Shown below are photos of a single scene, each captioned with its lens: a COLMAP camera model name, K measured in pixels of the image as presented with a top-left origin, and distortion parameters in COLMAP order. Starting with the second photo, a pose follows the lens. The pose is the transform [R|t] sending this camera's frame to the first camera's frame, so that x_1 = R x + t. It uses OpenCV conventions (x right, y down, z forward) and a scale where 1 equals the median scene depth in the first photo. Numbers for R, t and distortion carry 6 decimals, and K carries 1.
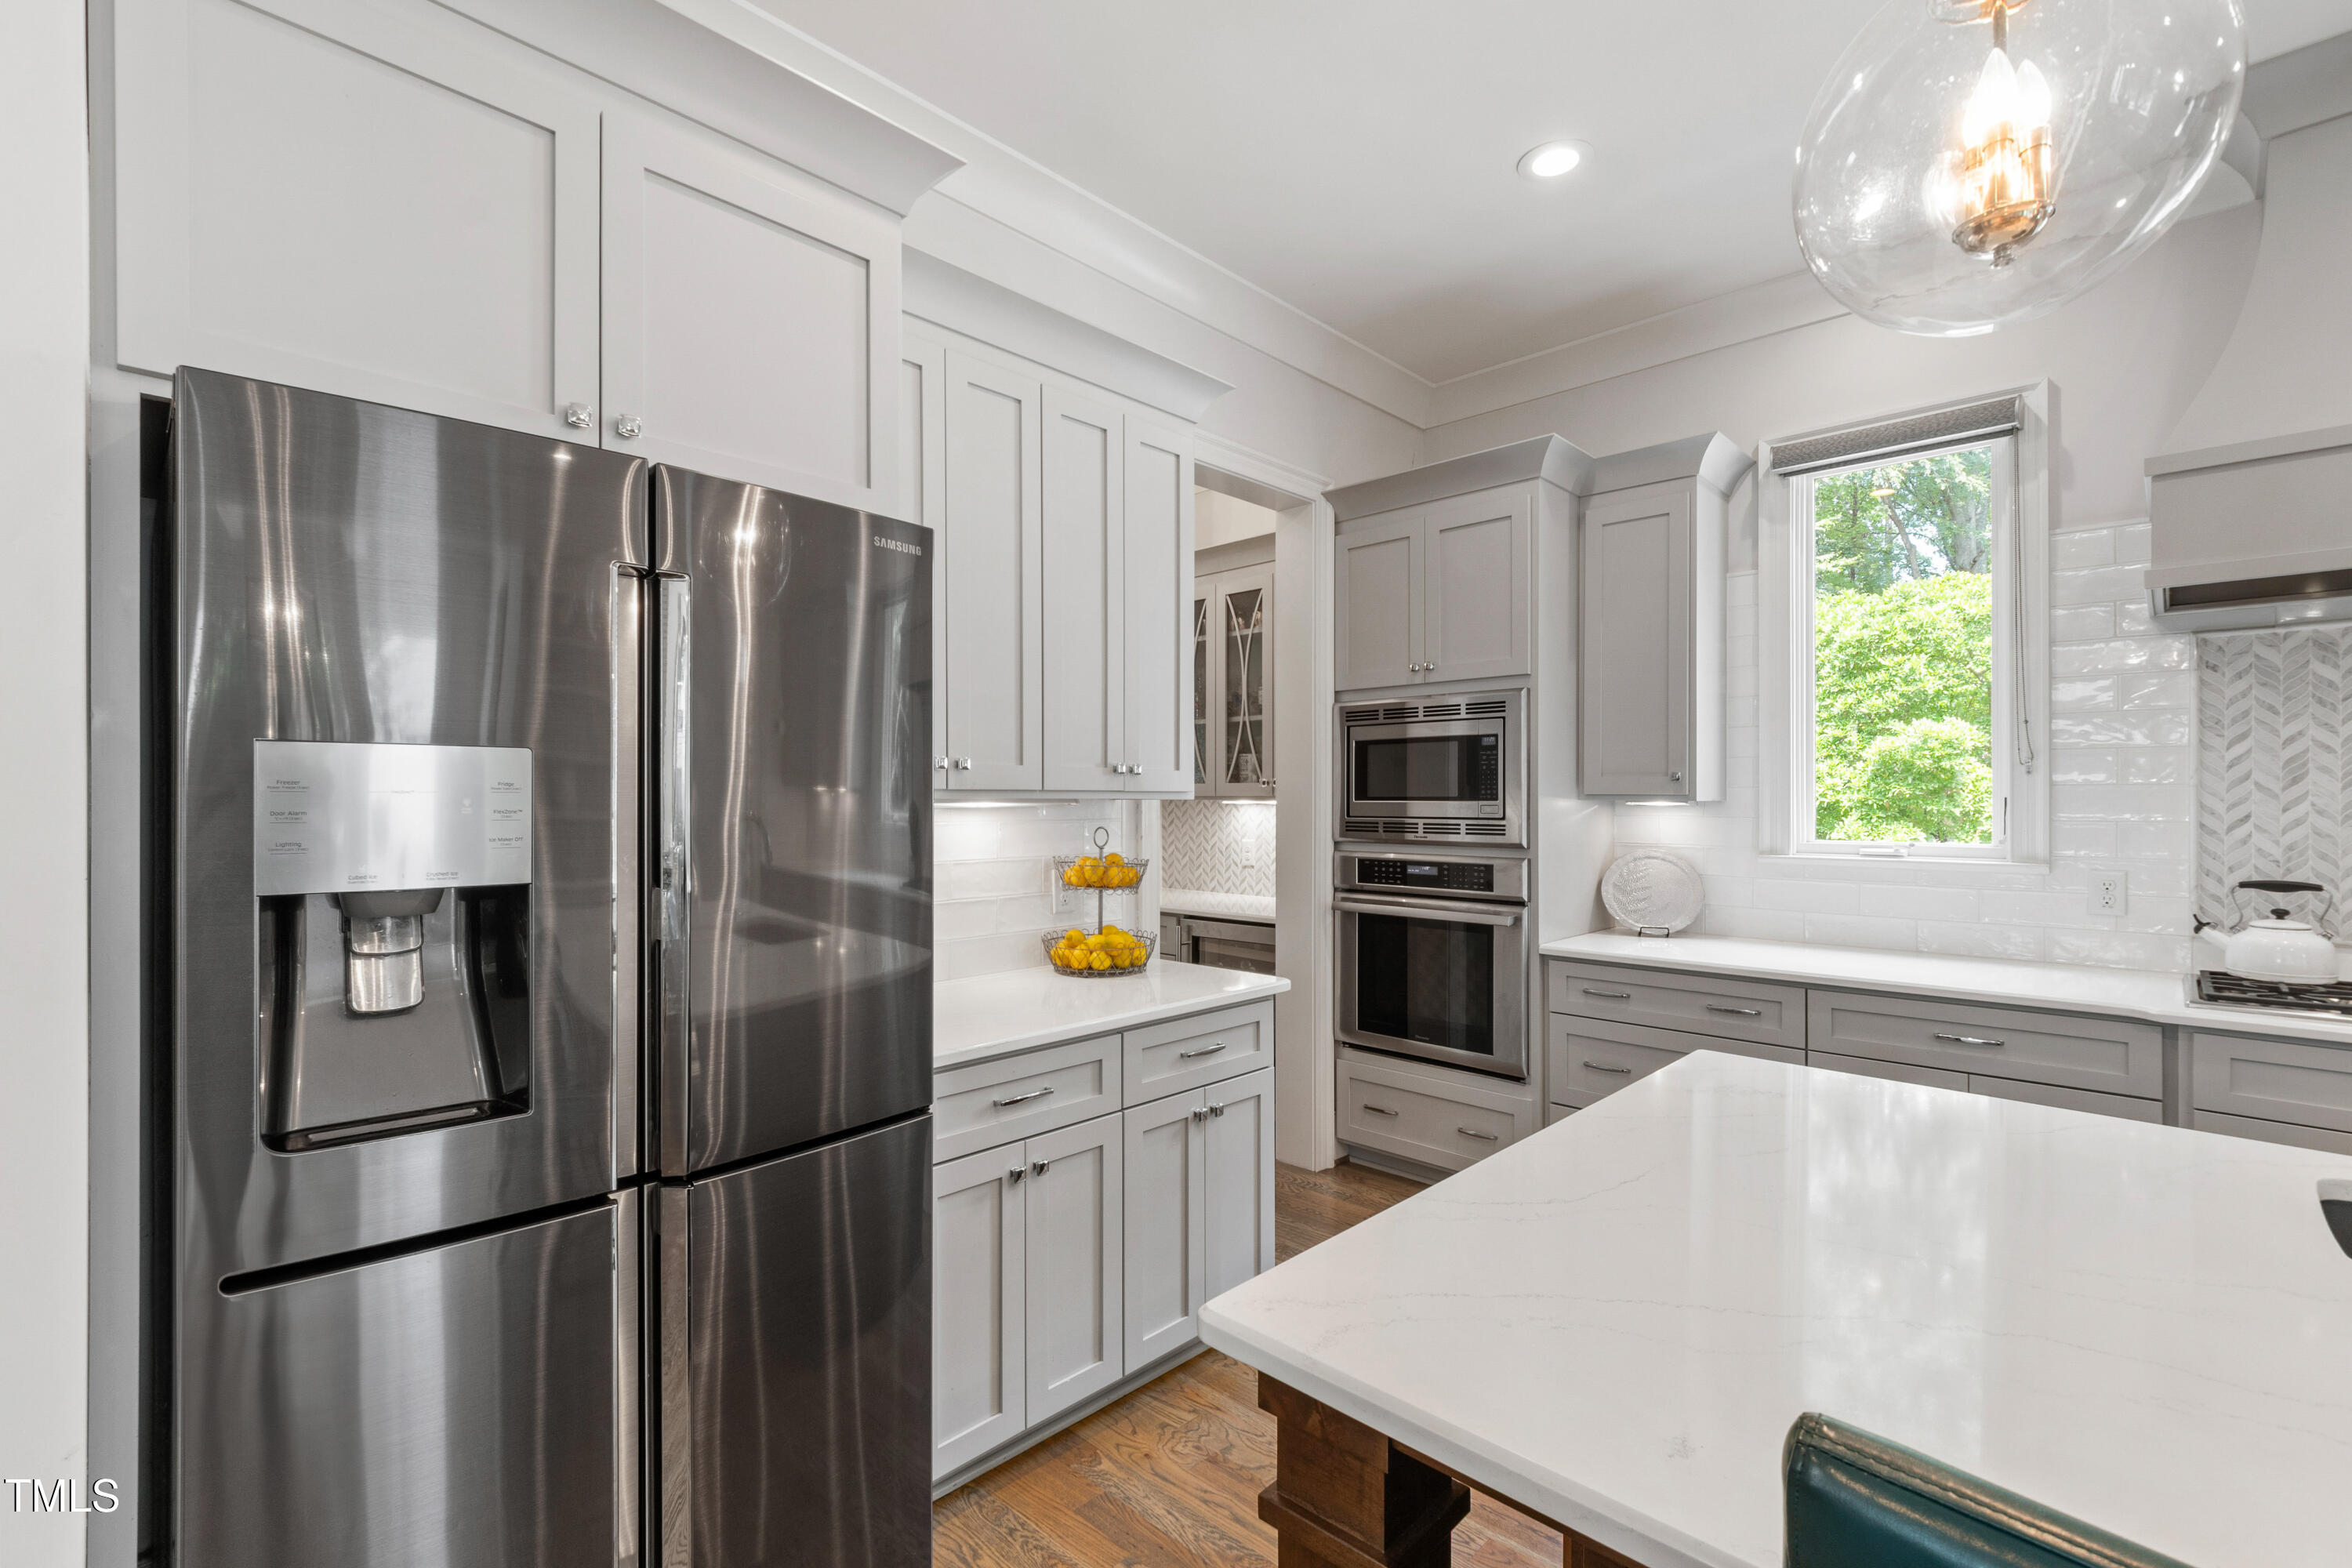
lens RADIAL K [[1058.3, 0, 1178.1], [0, 1058.3, 802.6], [0, 0, 1]] dist [-0.004082, 0.003163]
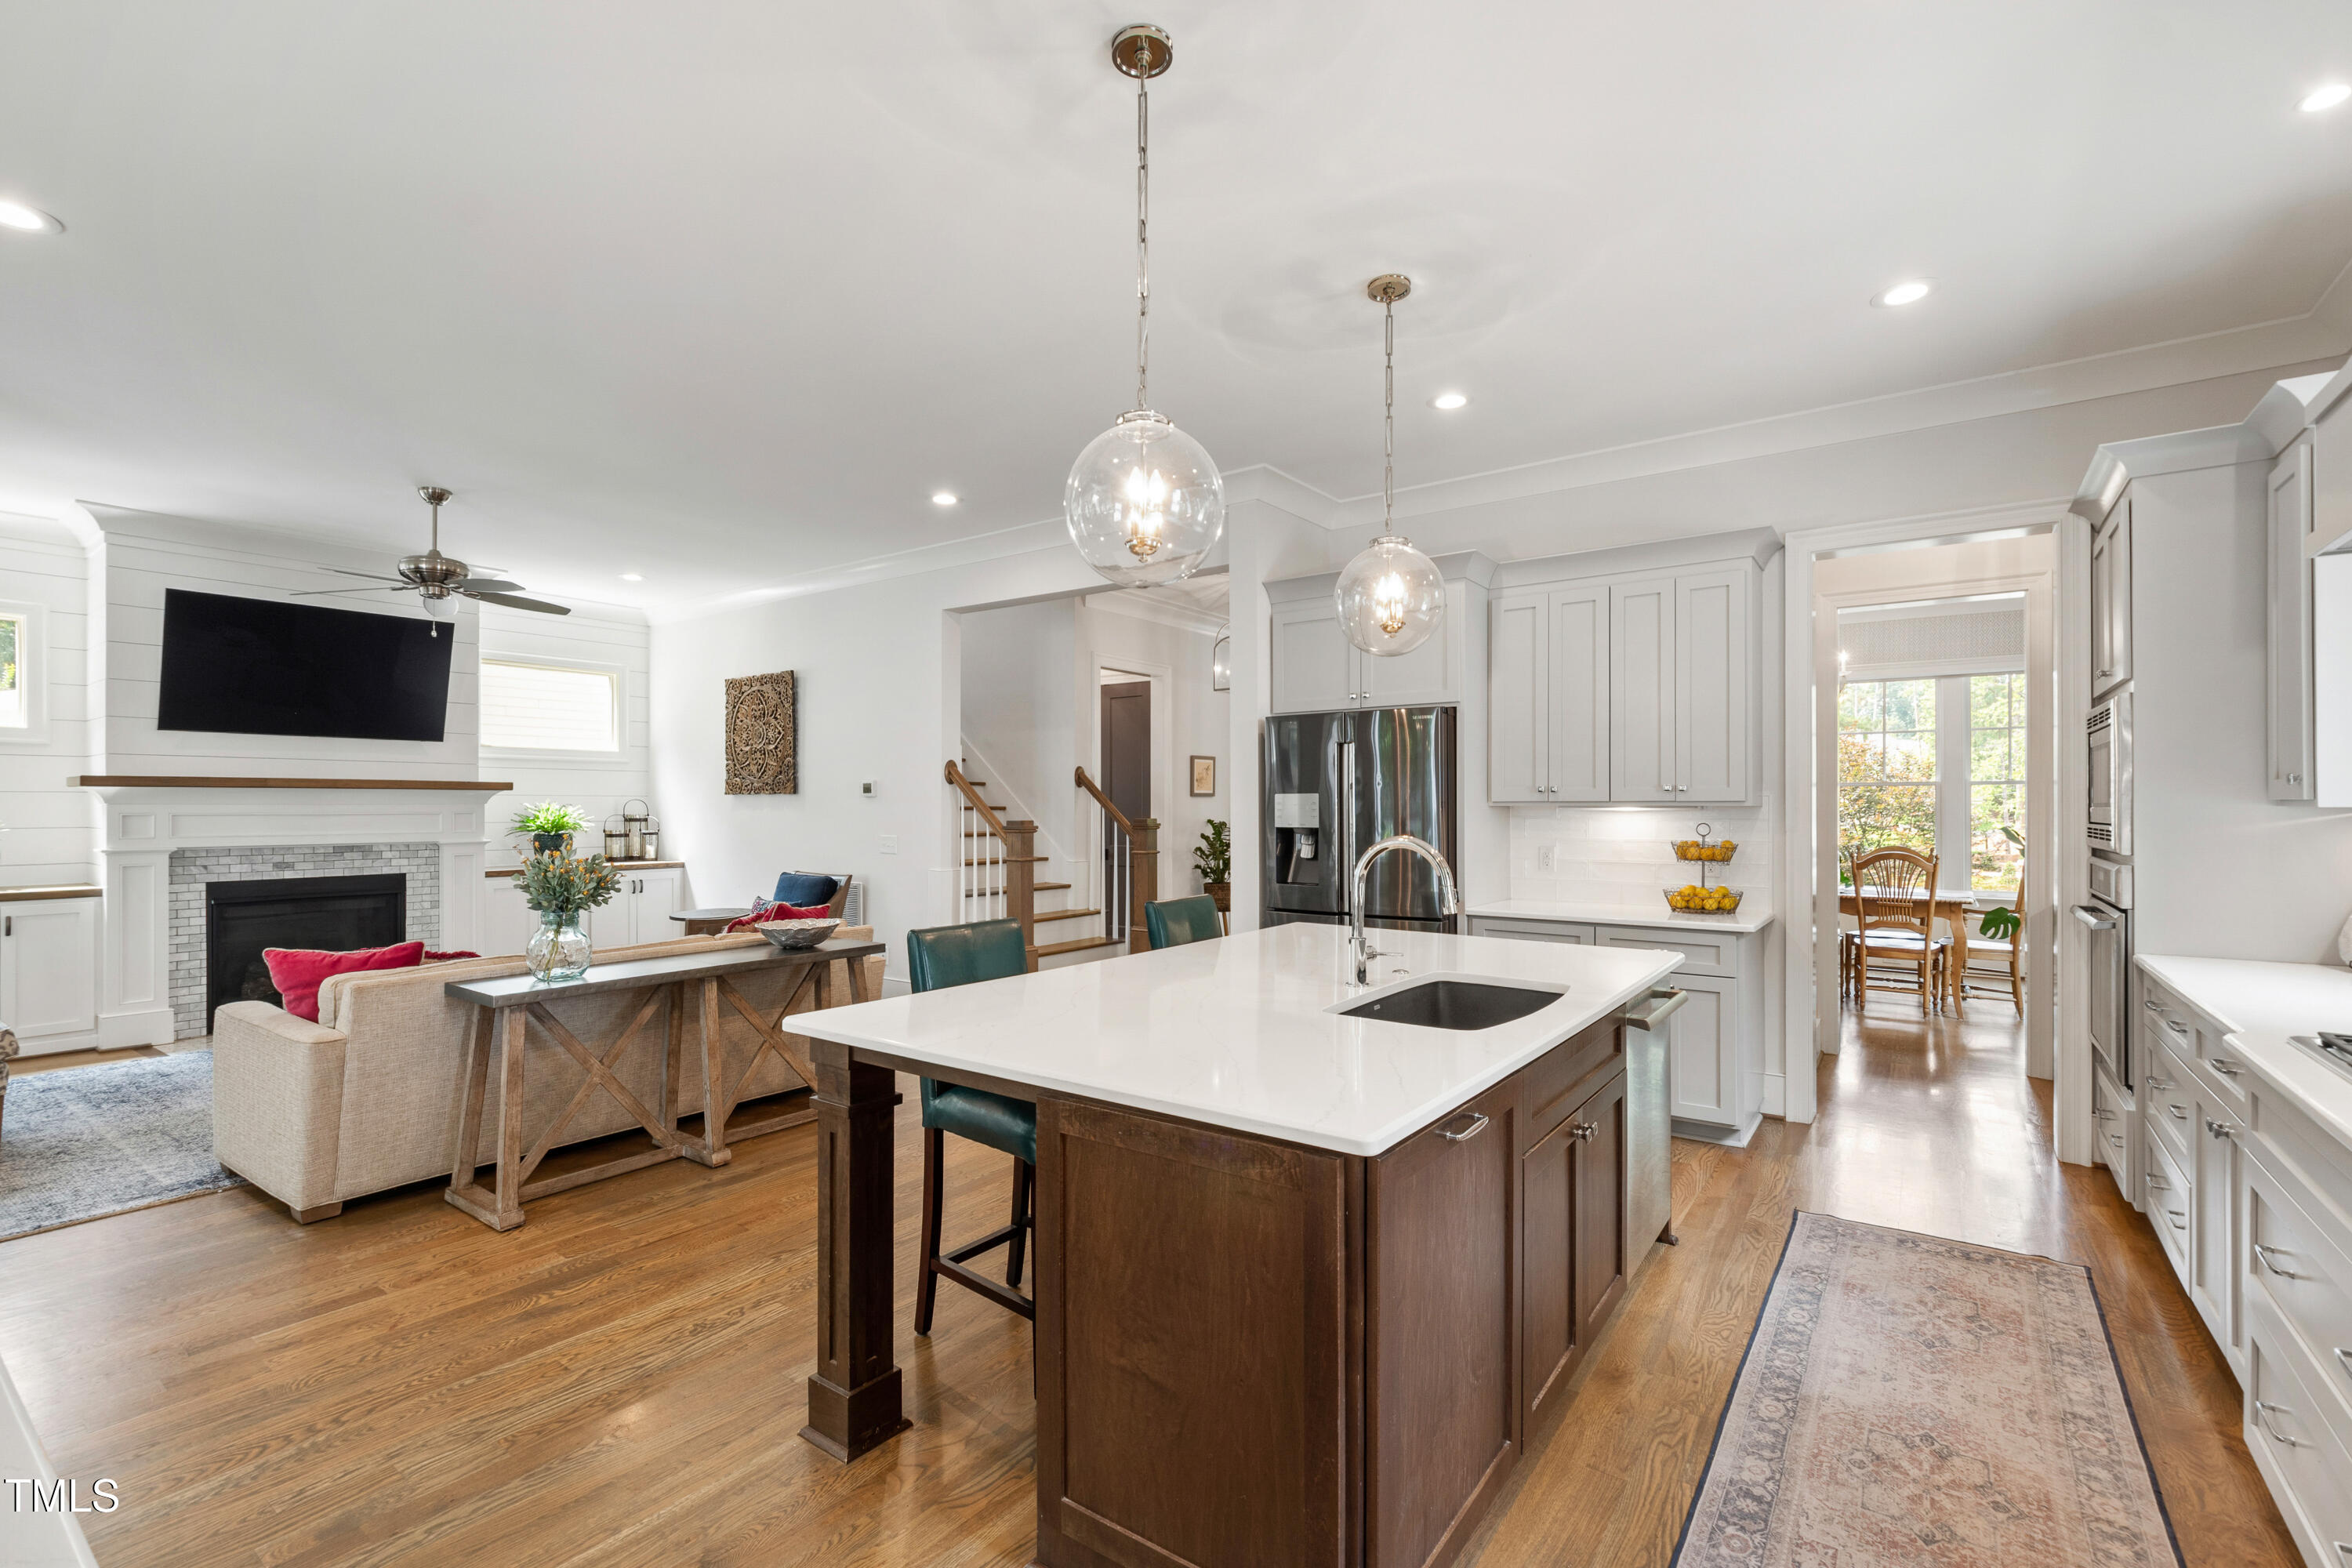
lens RADIAL K [[1058.3, 0, 1170.0], [0, 1058.3, 804.7], [0, 0, 1]] dist [-0.004082, 0.003163]
pose [[0.137432, -0.003485, -0.990505, 1.541131], [-0.000818, 0.999993, -0.003632, 0.001714], [0.990511, 0.001310, 0.137428, -0.034154]]
